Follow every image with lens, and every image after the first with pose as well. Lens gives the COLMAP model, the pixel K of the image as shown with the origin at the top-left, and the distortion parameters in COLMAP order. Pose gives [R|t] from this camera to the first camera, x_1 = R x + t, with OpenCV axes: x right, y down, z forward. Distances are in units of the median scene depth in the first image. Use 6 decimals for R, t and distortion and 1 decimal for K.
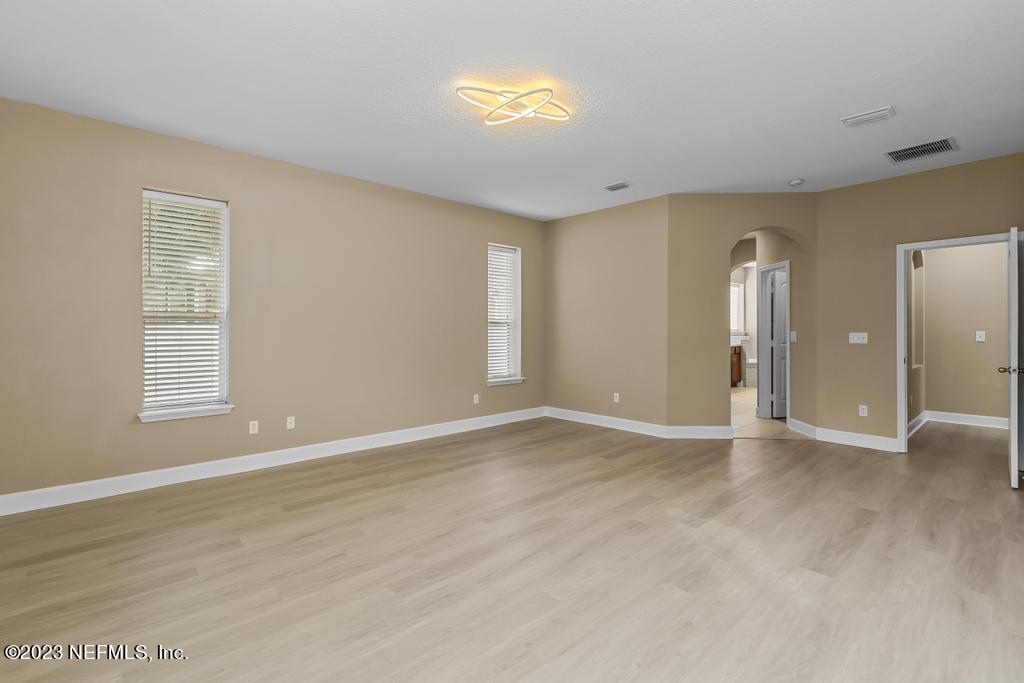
lens RADIAL K [[467.5, 0, 513.4], [0, 467.5, 329.0], [0, 0, 1]] dist [0.008515, -0.002875]
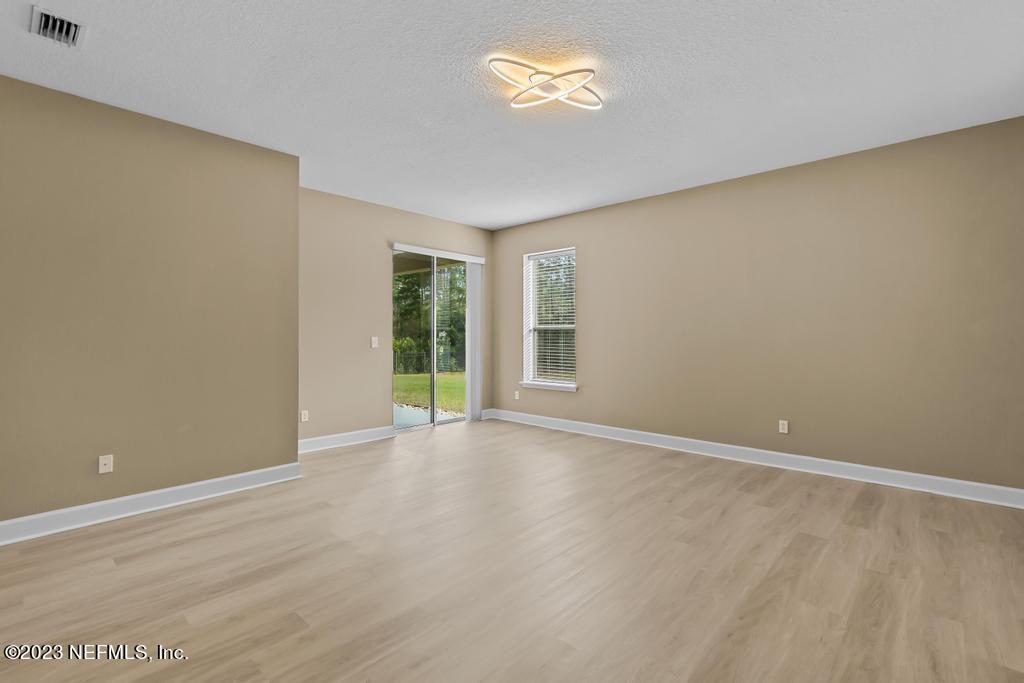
lens RADIAL K [[467.5, 0, 511.2], [0, 467.5, 330.4], [0, 0, 1]] dist [0.008515, -0.002875]
pose [[-0.996982, 0.001446, -0.077616, 0.154869], [0.002124, 0.999960, -0.008659, 0.001443], [0.077601, -0.008797, -0.996946, 1.931062]]
